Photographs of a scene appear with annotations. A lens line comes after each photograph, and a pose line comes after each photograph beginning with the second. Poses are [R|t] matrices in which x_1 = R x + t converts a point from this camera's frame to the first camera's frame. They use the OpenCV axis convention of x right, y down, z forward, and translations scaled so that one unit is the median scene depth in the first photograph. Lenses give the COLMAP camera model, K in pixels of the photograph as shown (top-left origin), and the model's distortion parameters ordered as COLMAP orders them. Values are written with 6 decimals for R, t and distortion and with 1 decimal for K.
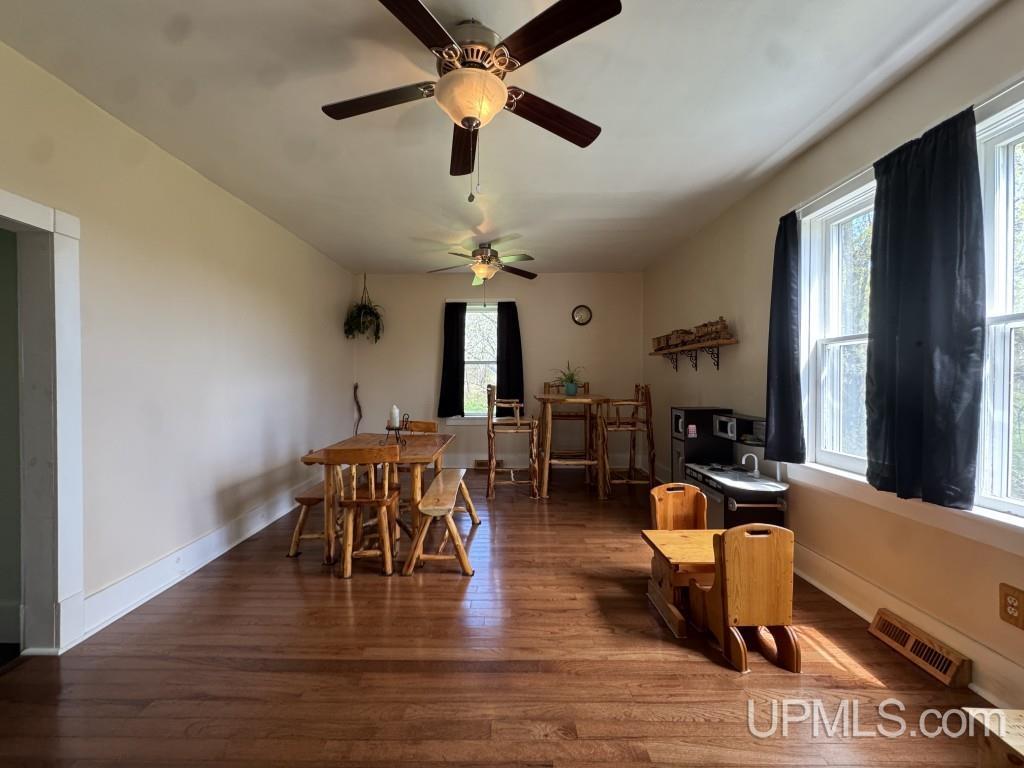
lens RADIAL K [[410.0, 0, 493.7], [0, 410.0, 382.1], [0, 0, 1]] dist [-0.001579, 0.002469]
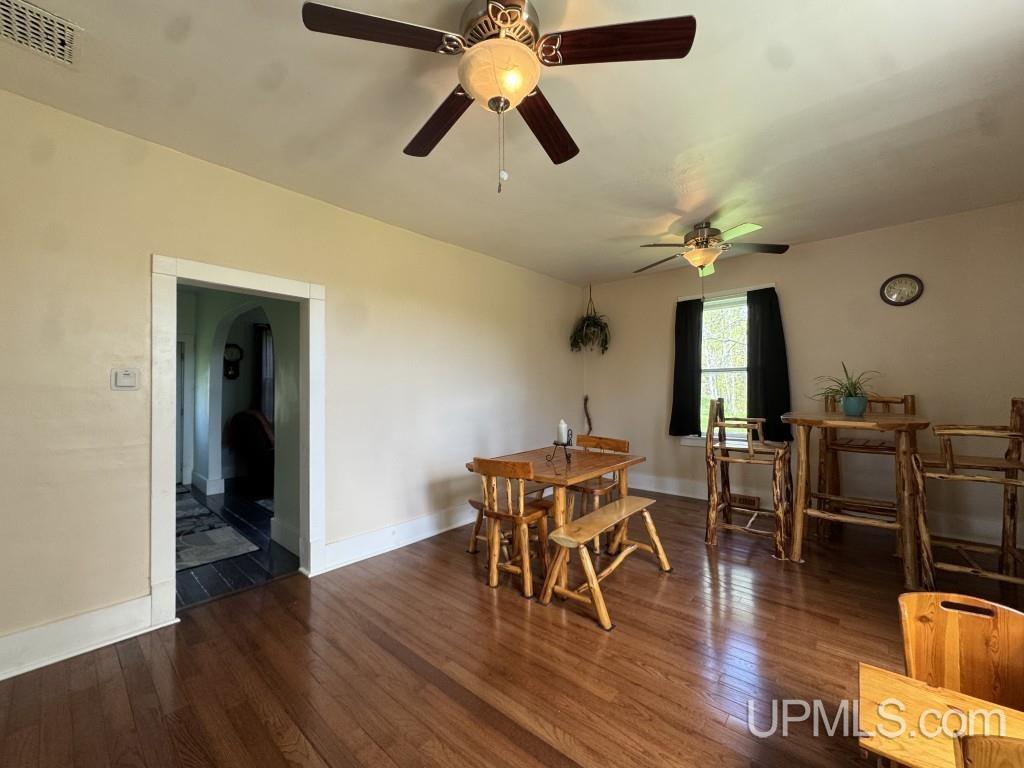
lens RADIAL K [[410.0, 0, 493.7], [0, 410.0, 382.1], [0, 0, 1]] dist [-0.001579, 0.002469]
pose [[0.754948, -0.019115, -0.655505, 0.262827], [0.000589, 0.999594, -0.028470, -0.003631], [0.655784, 0.021107, 0.754654, 0.175894]]
